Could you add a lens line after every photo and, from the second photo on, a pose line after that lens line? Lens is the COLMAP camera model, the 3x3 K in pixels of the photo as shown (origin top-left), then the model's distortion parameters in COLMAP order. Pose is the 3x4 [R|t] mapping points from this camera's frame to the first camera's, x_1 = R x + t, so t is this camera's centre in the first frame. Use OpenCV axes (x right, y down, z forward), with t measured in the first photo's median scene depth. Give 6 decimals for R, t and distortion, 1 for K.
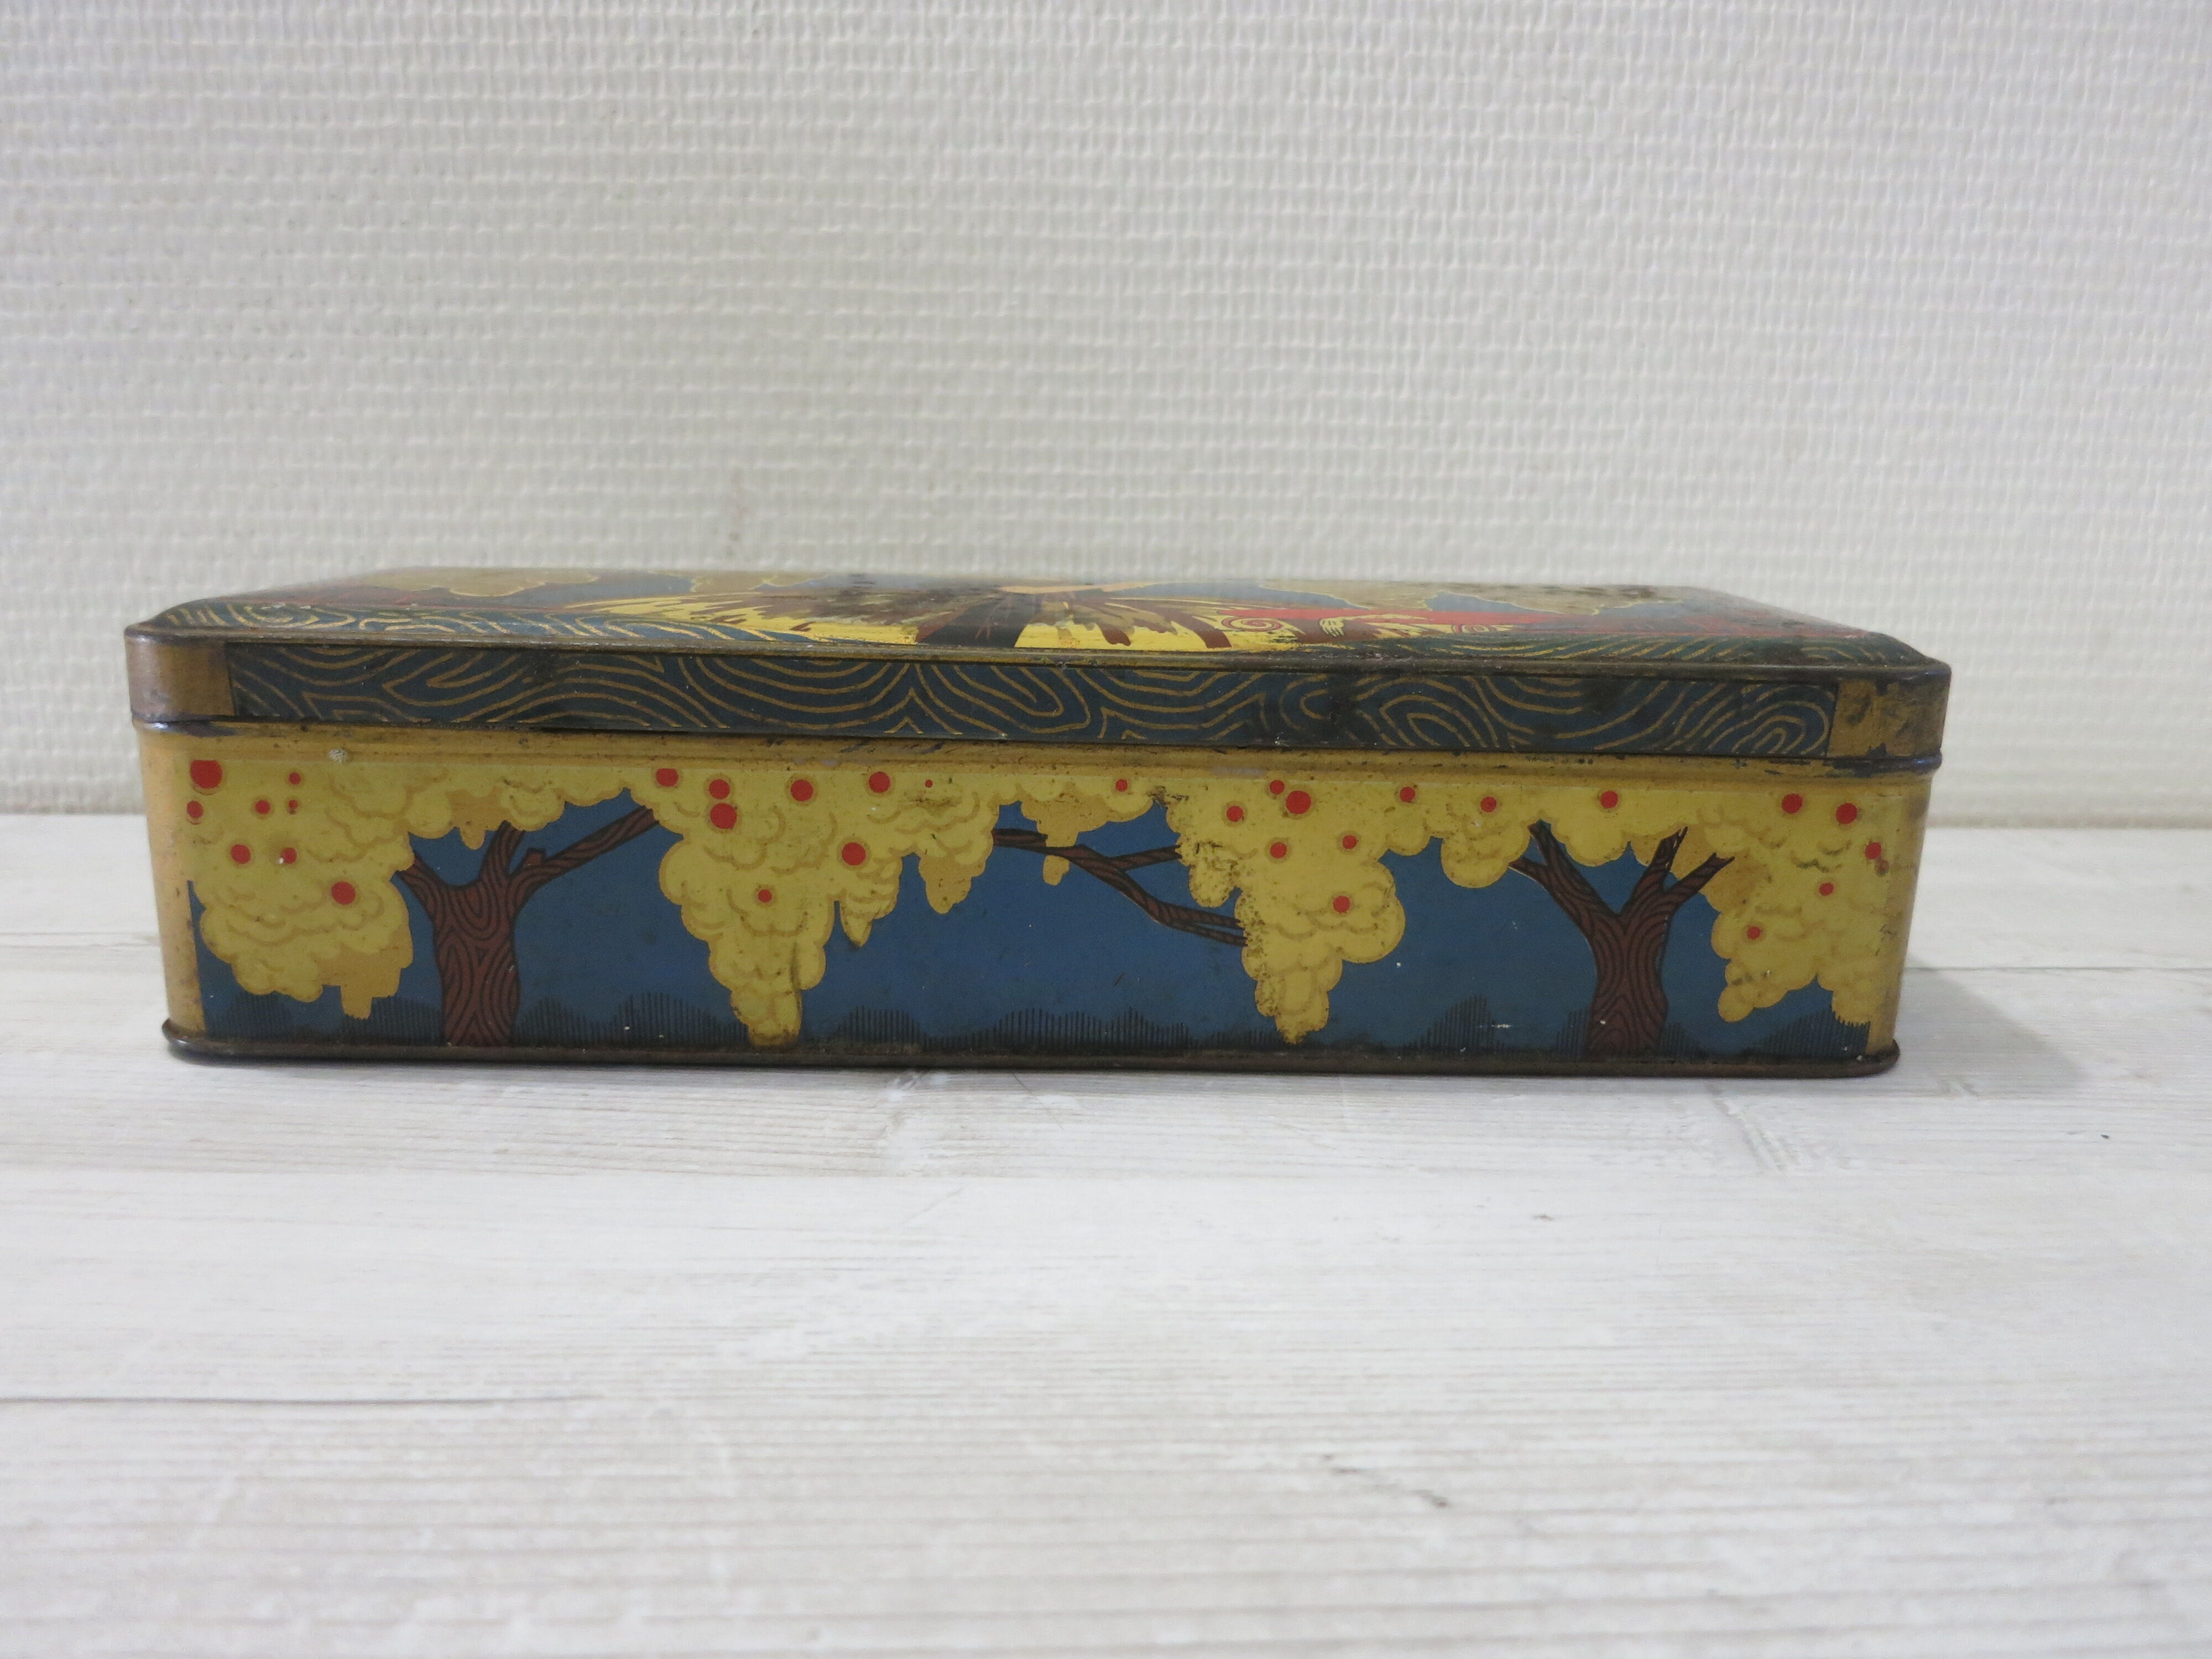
lens RADIAL K [[1559.8, 0, 1095.0], [0, 1559.8, 841.9], [0, 0, 1]] dist [-0.041842, -0.003882]
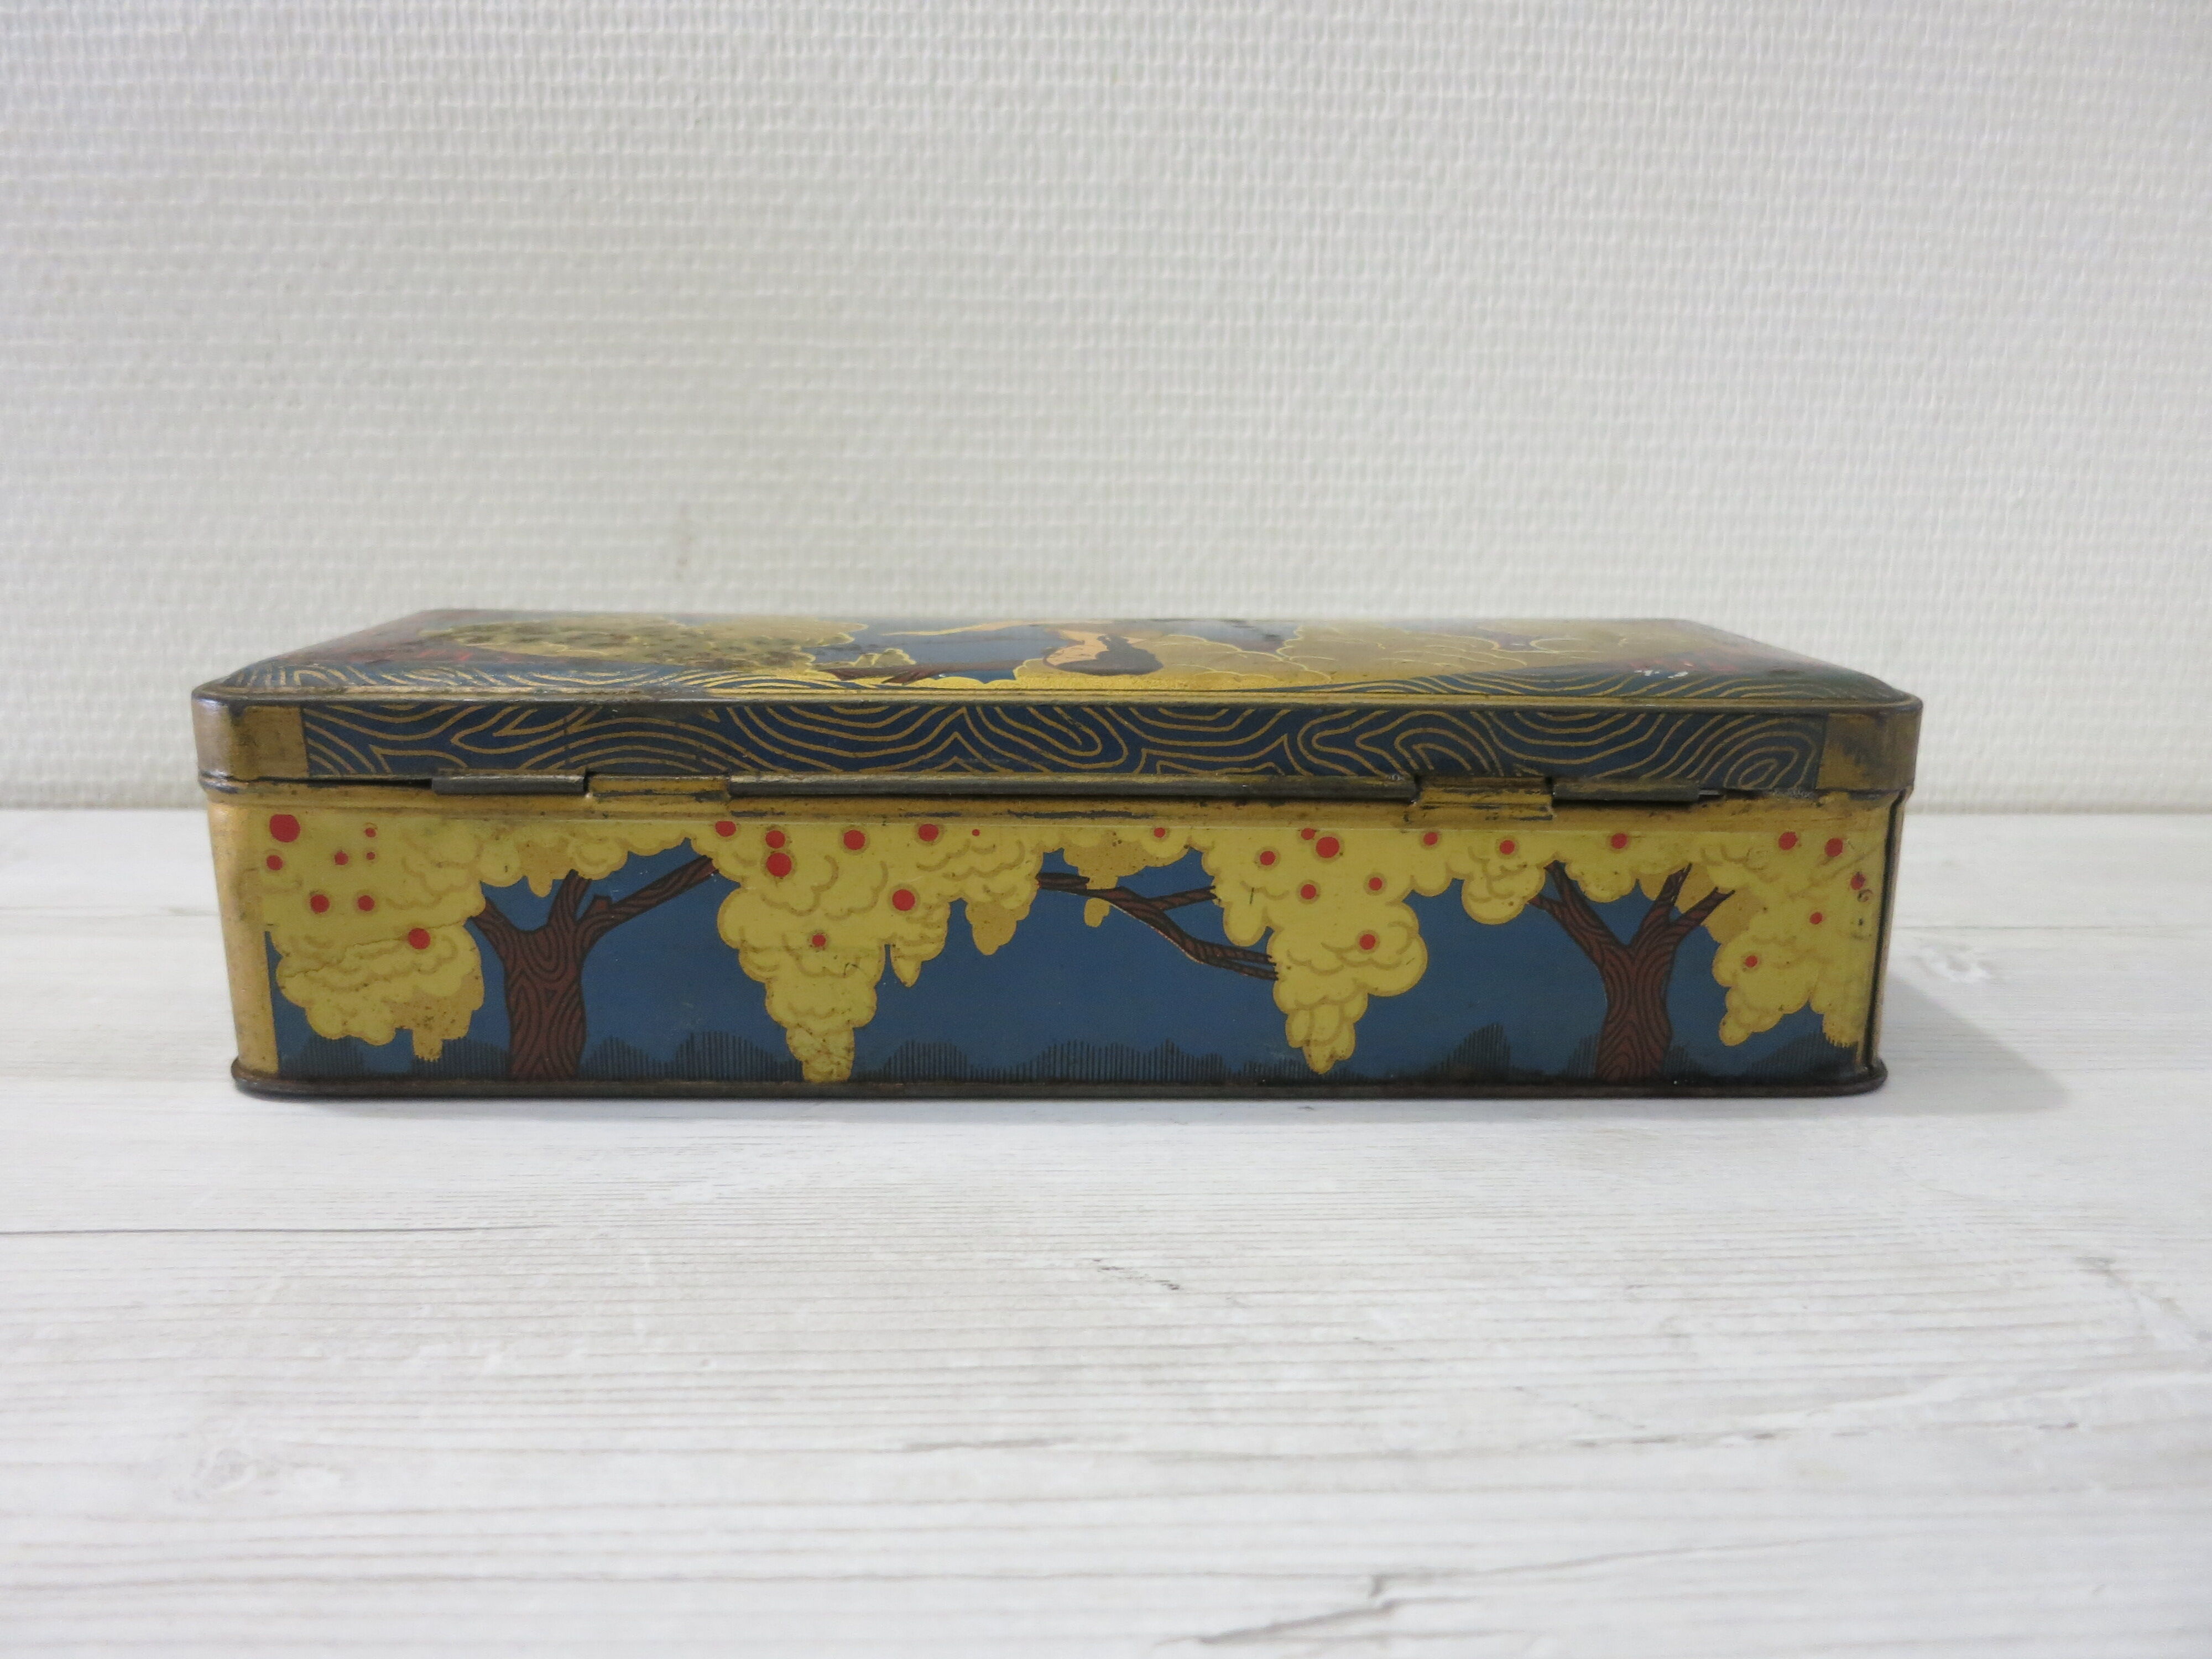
lens RADIAL K [[1559.8, 0, 1095.5], [0, 1559.8, 843.7], [0, 0, 1]] dist [-0.041842, -0.003882]
pose [[0.999856, -0.005596, 0.016052, 0.052570], [0.005671, 0.999973, -0.004657, 0.017116], [-0.016025, 0.004747, 0.999860, -0.143552]]
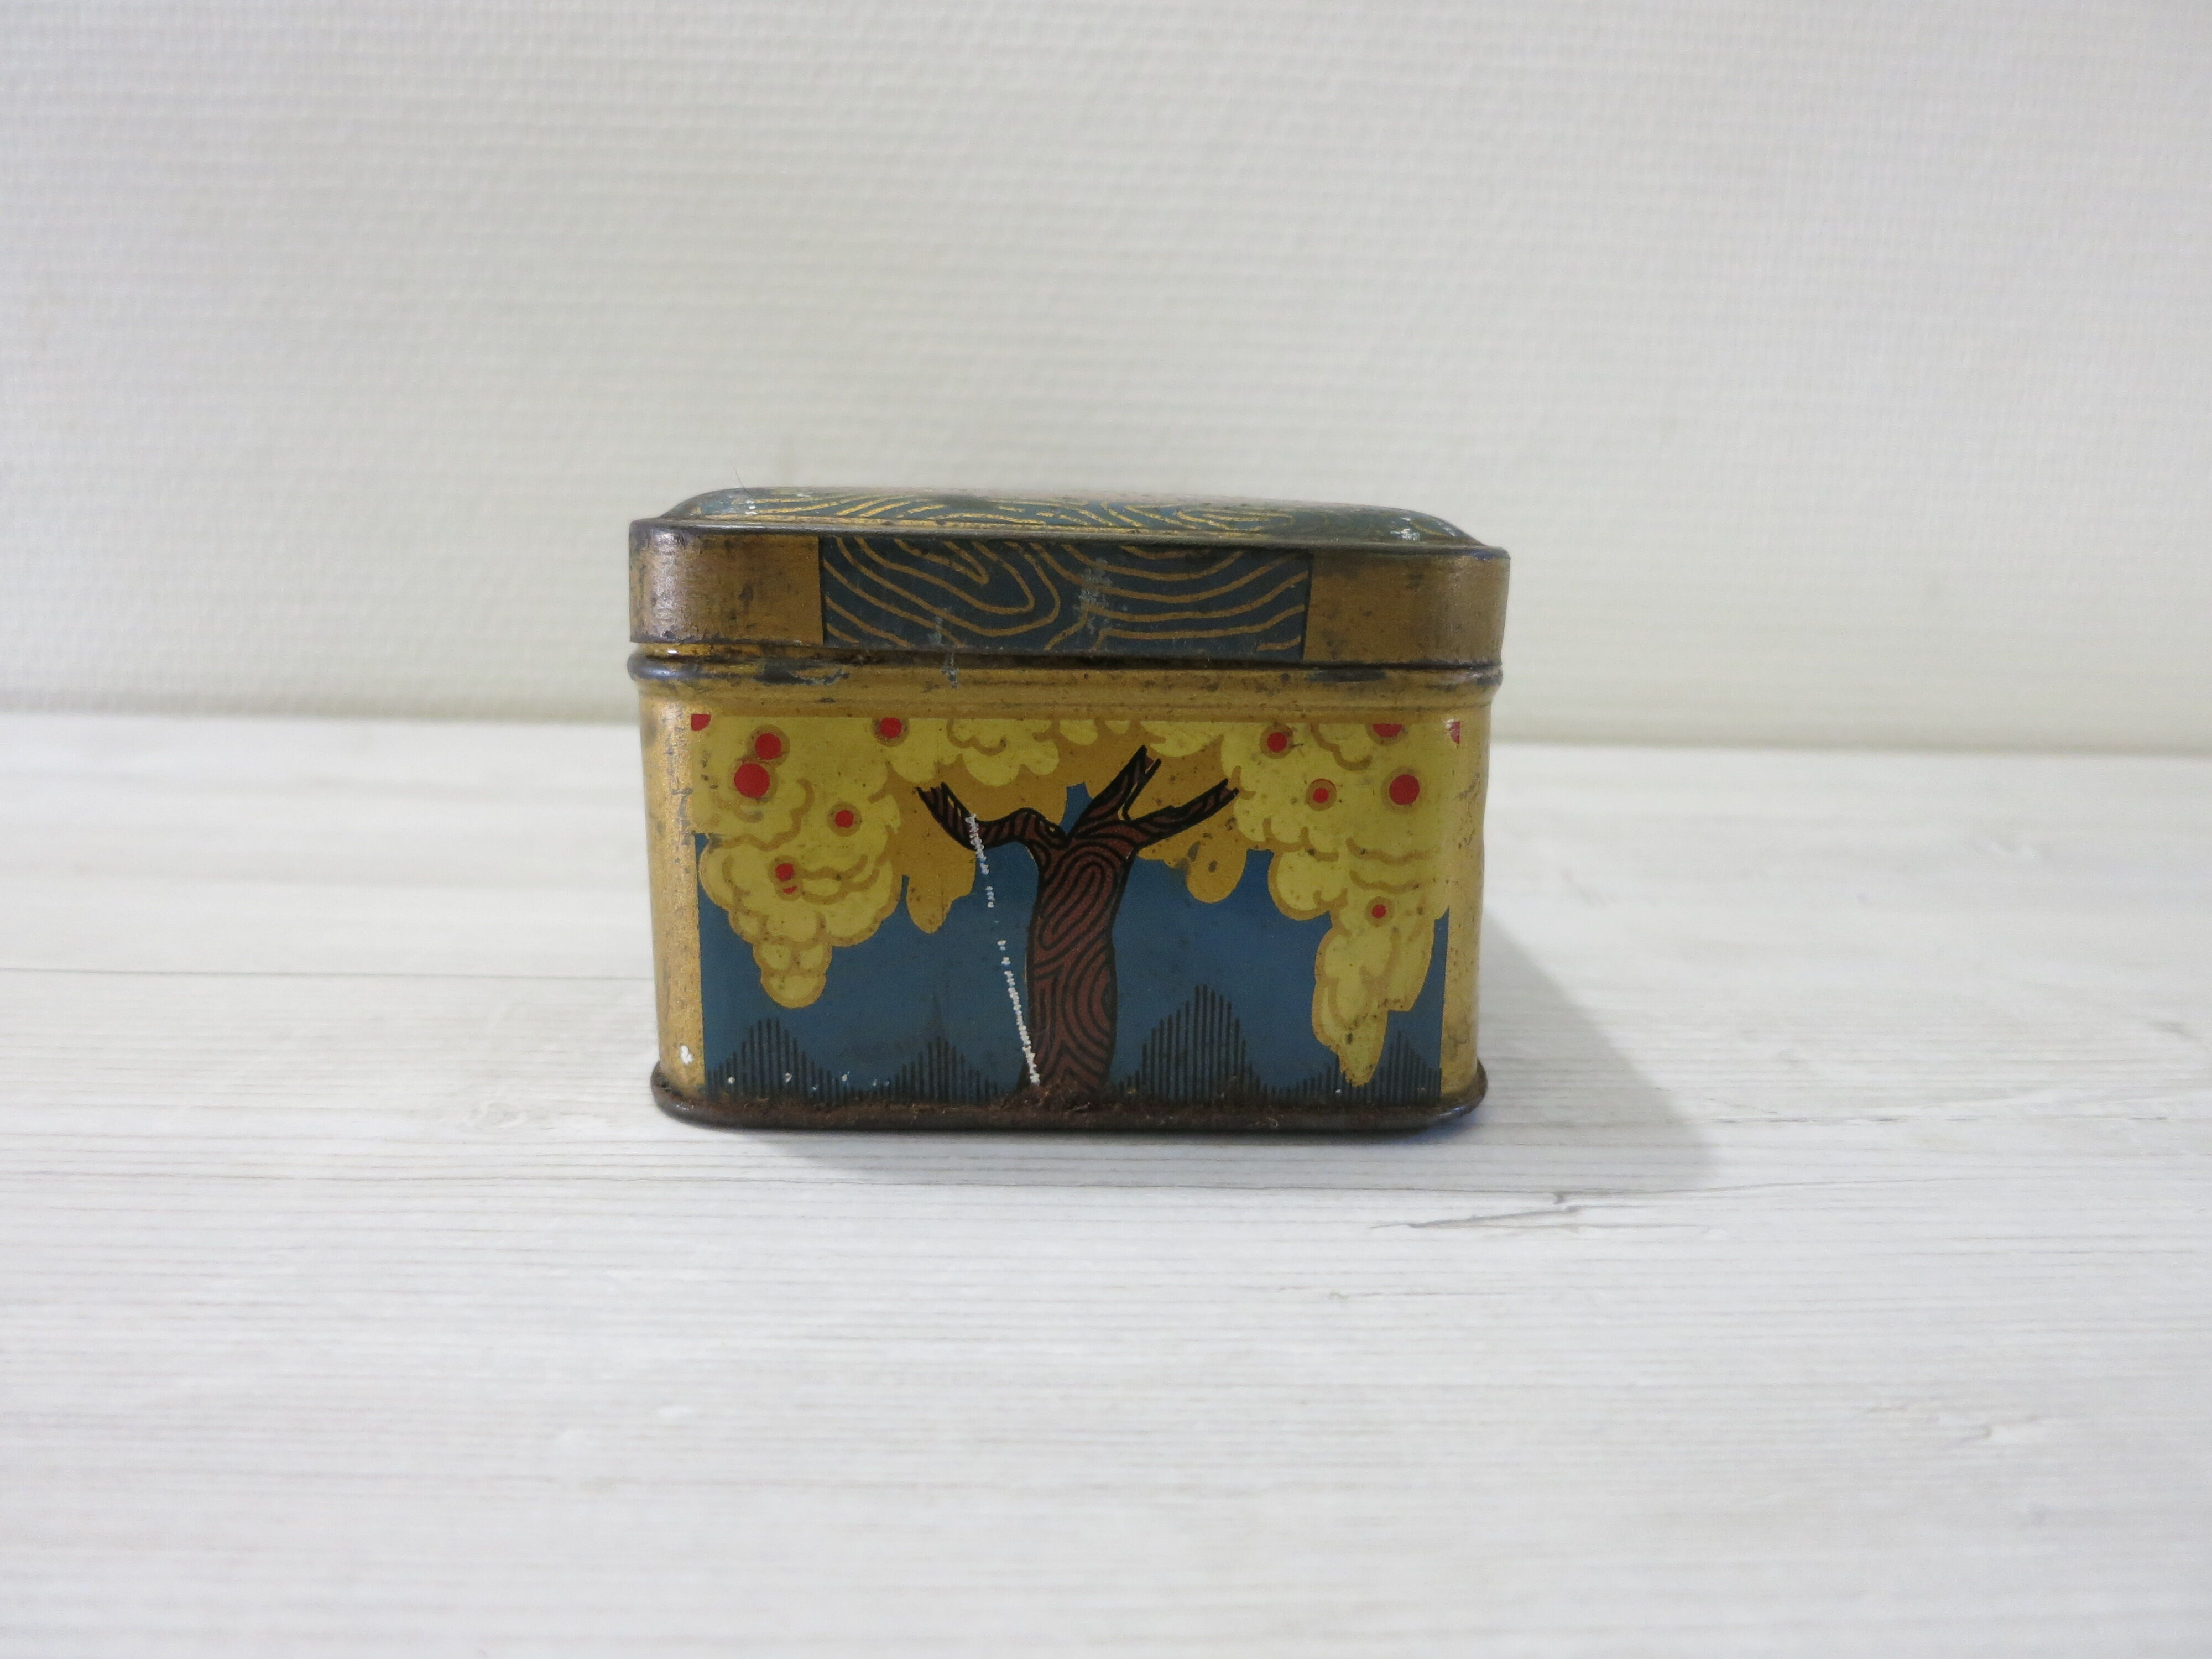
lens RADIAL K [[1559.8, 0, 1099.0], [0, 1559.8, 826.3], [0, 0, 1]] dist [-0.041842, -0.003882]
pose [[0.999803, 0.009281, 0.017568, -0.009999], [-0.008474, 0.998931, -0.045433, 0.120147], [-0.017971, 0.045275, 0.998813, -0.193362]]
